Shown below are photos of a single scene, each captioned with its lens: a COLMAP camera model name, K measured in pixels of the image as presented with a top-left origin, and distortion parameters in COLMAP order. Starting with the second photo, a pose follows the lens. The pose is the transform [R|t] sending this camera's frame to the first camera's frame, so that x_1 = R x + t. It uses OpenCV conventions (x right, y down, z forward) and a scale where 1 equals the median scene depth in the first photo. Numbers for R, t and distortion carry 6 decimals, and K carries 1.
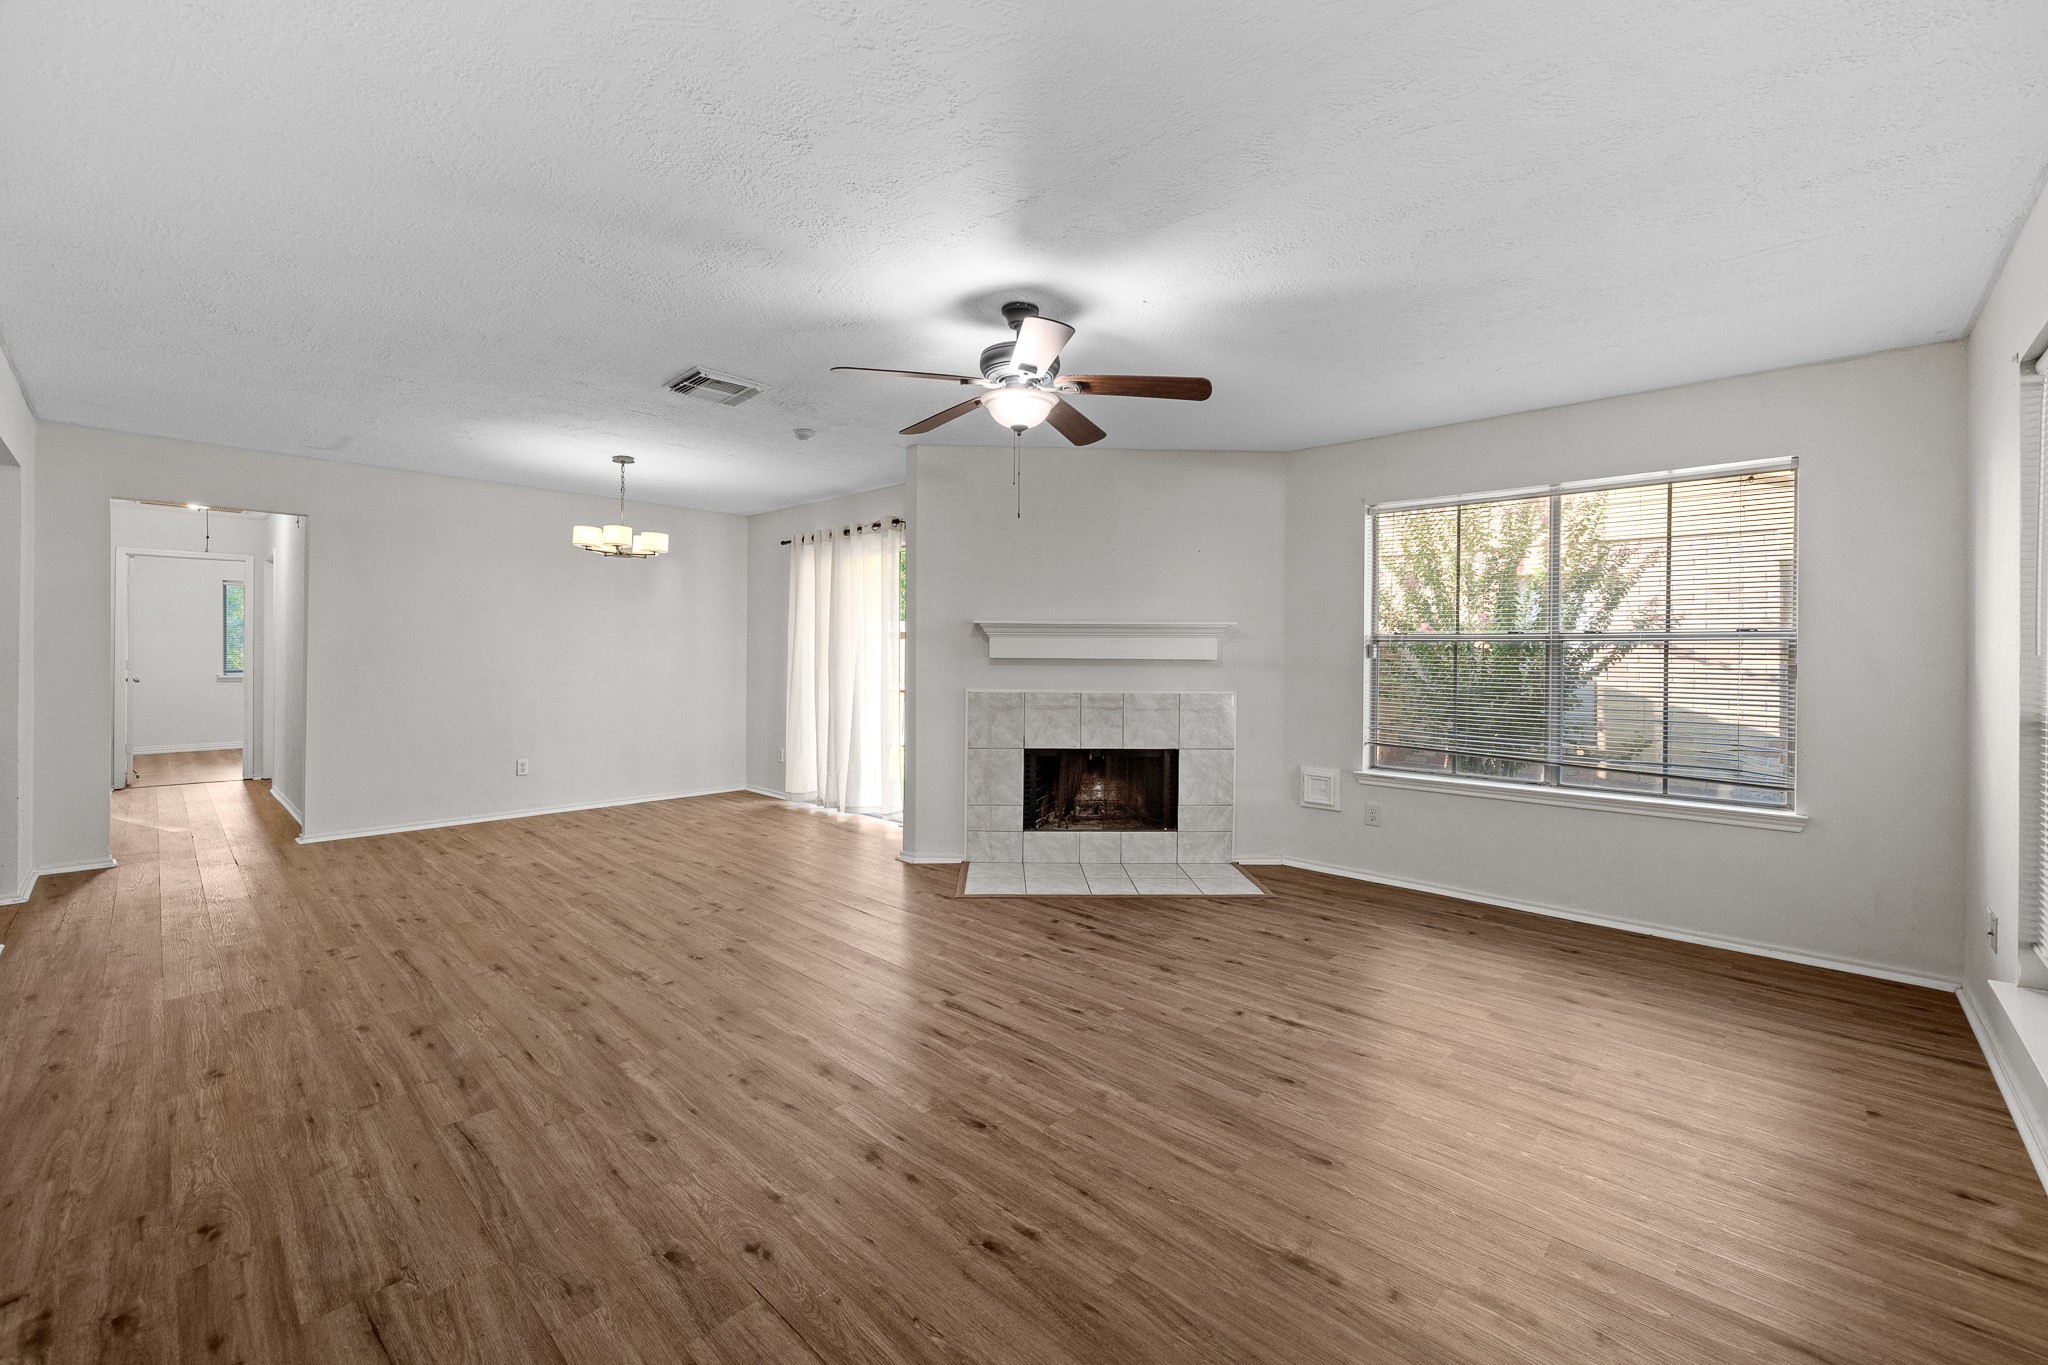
lens RADIAL K [[835.1, 0, 1023.0], [0, 835.1, 664.7], [0, 0, 1]] dist [-0.002402, -0.000350]
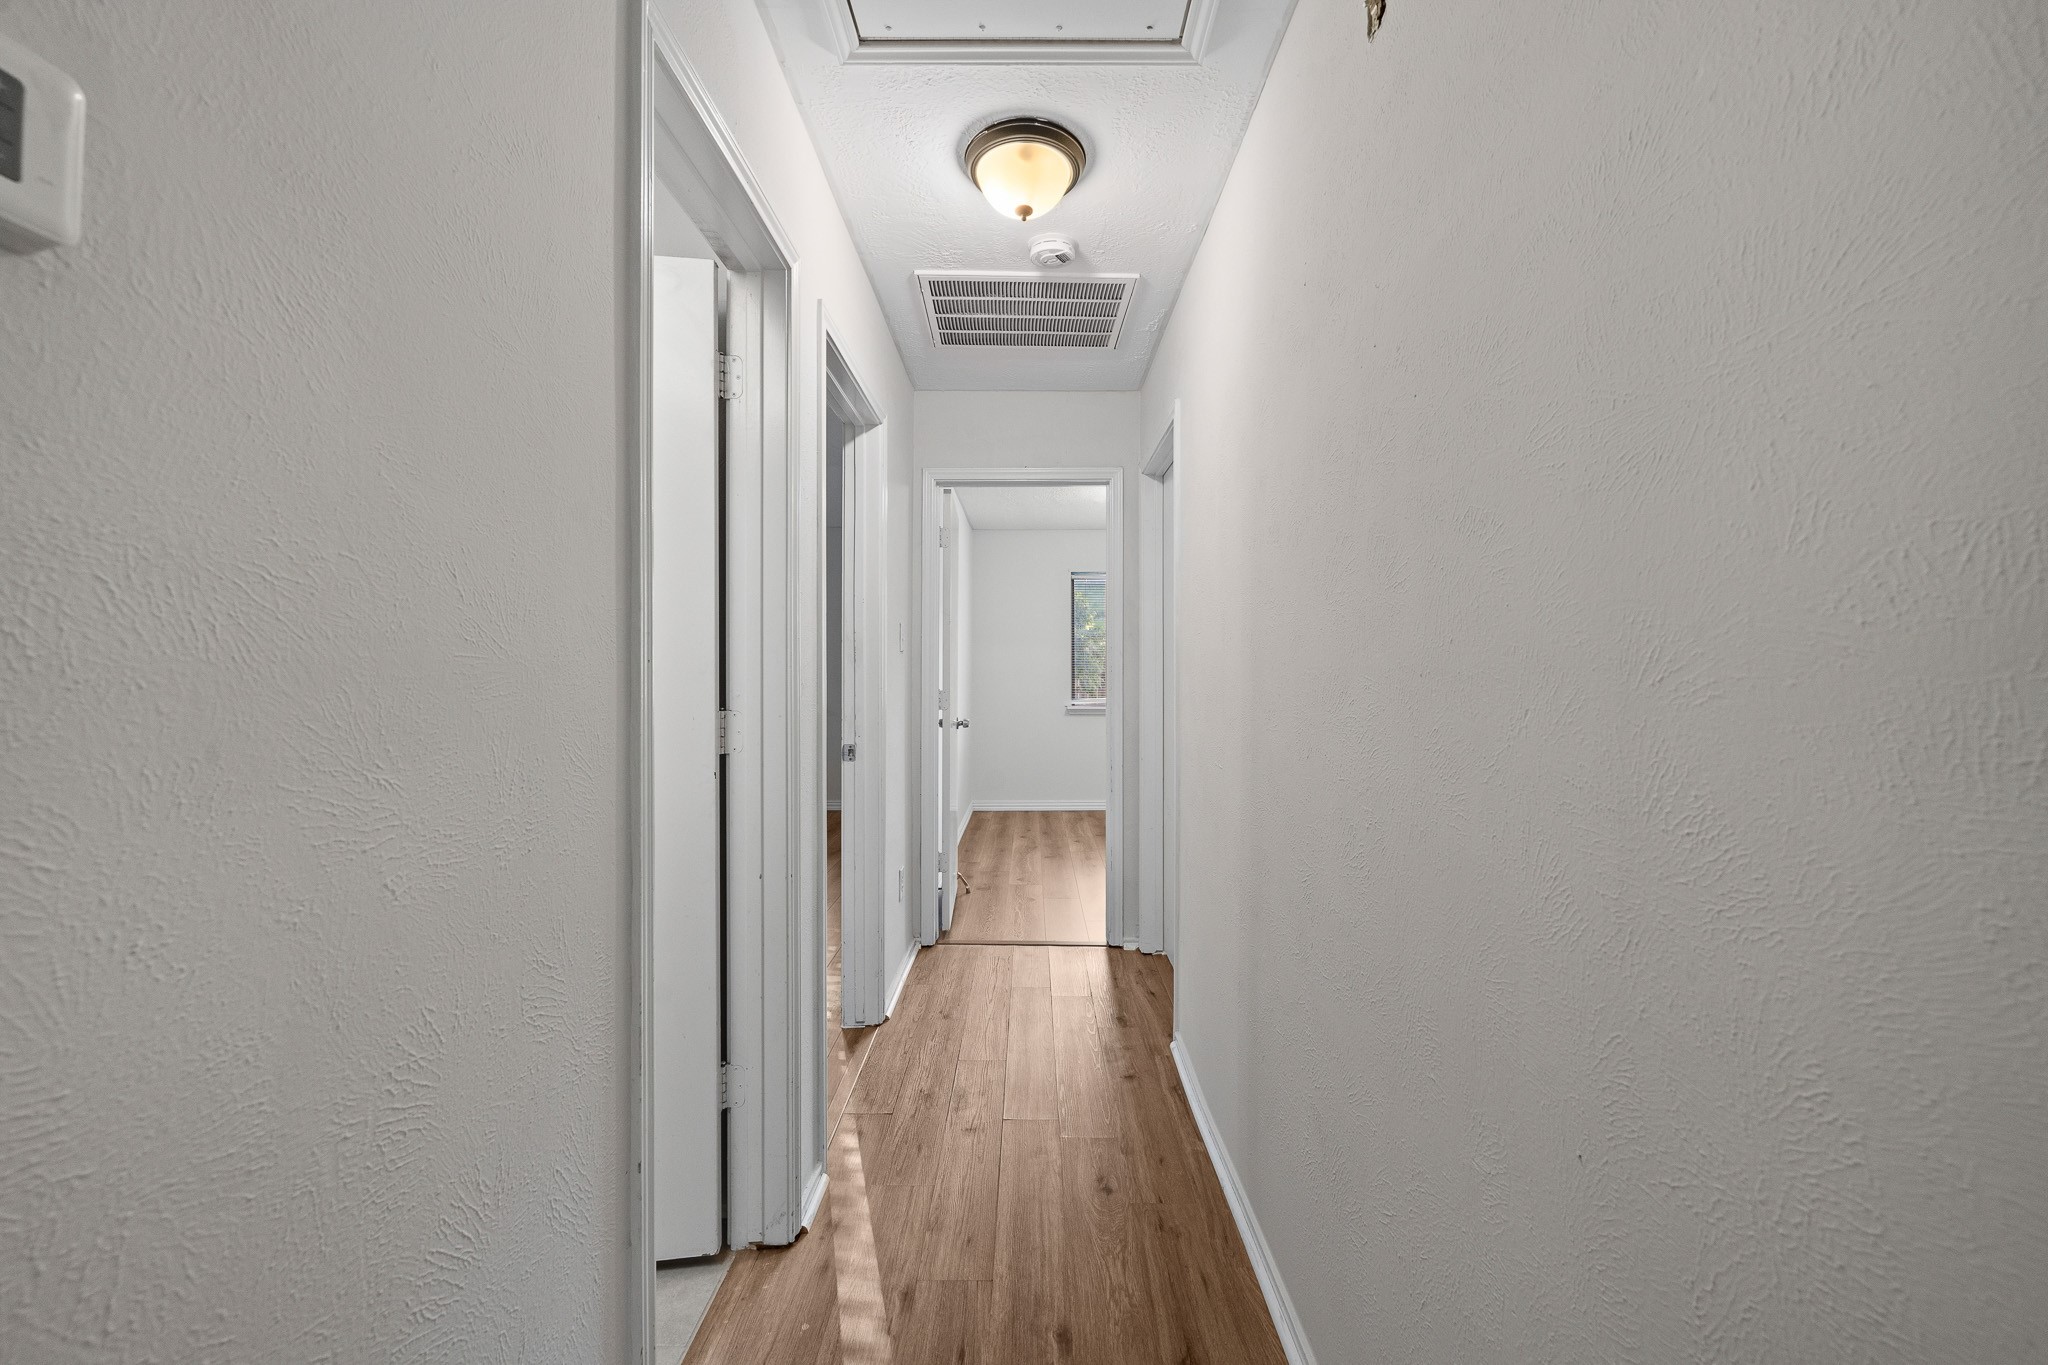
lens RADIAL K [[835.1, 0, 1021.8], [0, 835.1, 673.0], [0, 0, 1]] dist [-0.002402, -0.000350]
pose [[0.682590, -0.001243, -0.730800, -1.002086], [-0.003022, 0.999985, -0.004523, -0.021439], [0.730795, 0.005296, 0.682577, 1.030321]]
